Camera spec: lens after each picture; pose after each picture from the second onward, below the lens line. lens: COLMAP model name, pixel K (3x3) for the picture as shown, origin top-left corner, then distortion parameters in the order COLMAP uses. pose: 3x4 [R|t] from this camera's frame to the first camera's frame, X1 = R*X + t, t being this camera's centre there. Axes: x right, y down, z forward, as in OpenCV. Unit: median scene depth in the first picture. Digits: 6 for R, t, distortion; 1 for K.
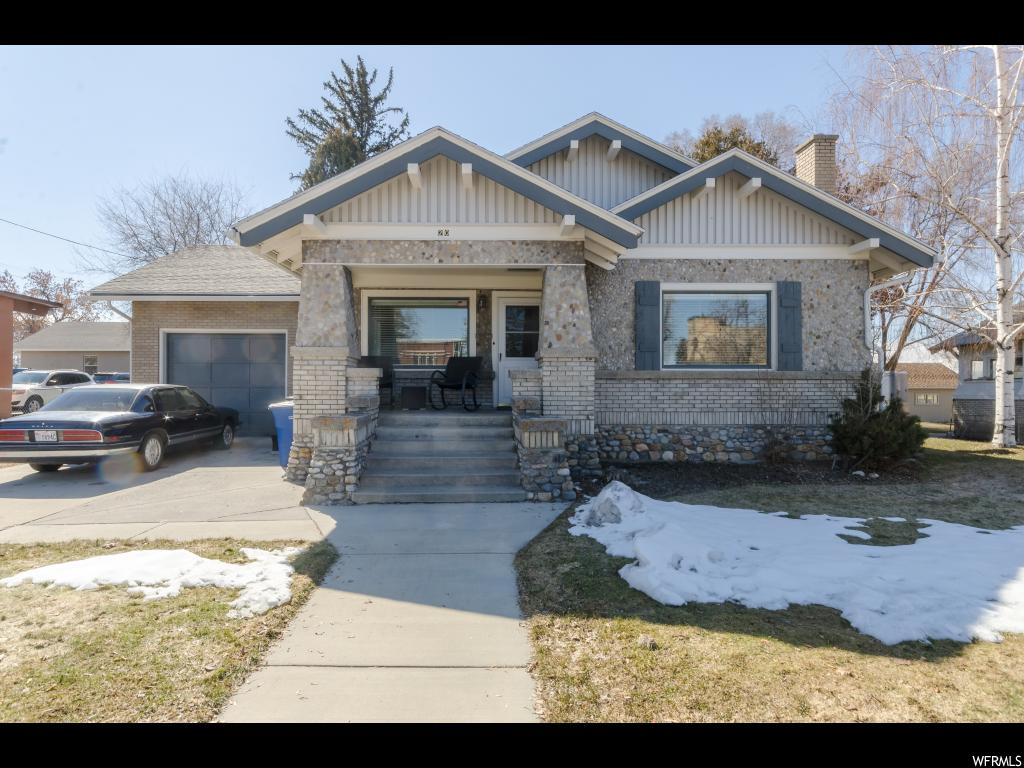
lens RADIAL K [[560.6, 0, 509.3], [0, 560.6, 392.6], [0, 0, 1]] dist [-0.001661, -0.000182]
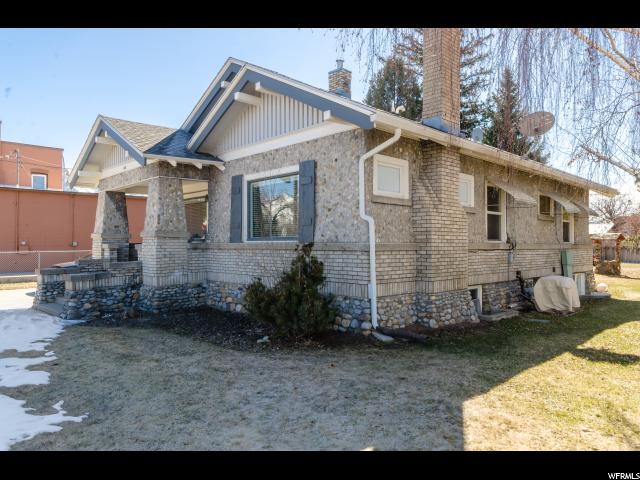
lens RADIAL K [[445.3, 0, 319.7], [0, 445.3, 239.5], [0, 0, 1]] dist [-0.009295, -0.000728]
pose [[0.681904, -0.010101, -0.731372, 1.156015], [0.009209, 0.999944, -0.005224, -0.039690], [0.731383, -0.003173, 0.681959, 0.423762]]
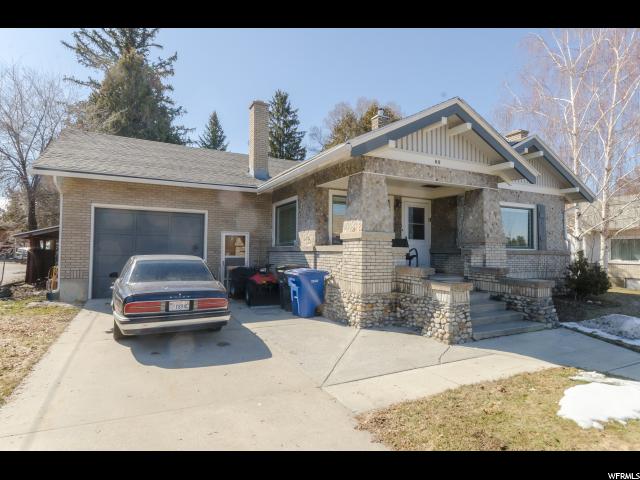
lens RADIAL K [[366.8, 0, 320.1], [0, 366.8, 238.9], [0, 0, 1]] dist [-0.017600, 0.000293]
pose [[0.901728, 0.024949, 0.431584, -0.741205], [-0.007370, 0.999075, -0.042356, -0.020337], [-0.432242, 0.035013, 0.901078, 0.195849]]
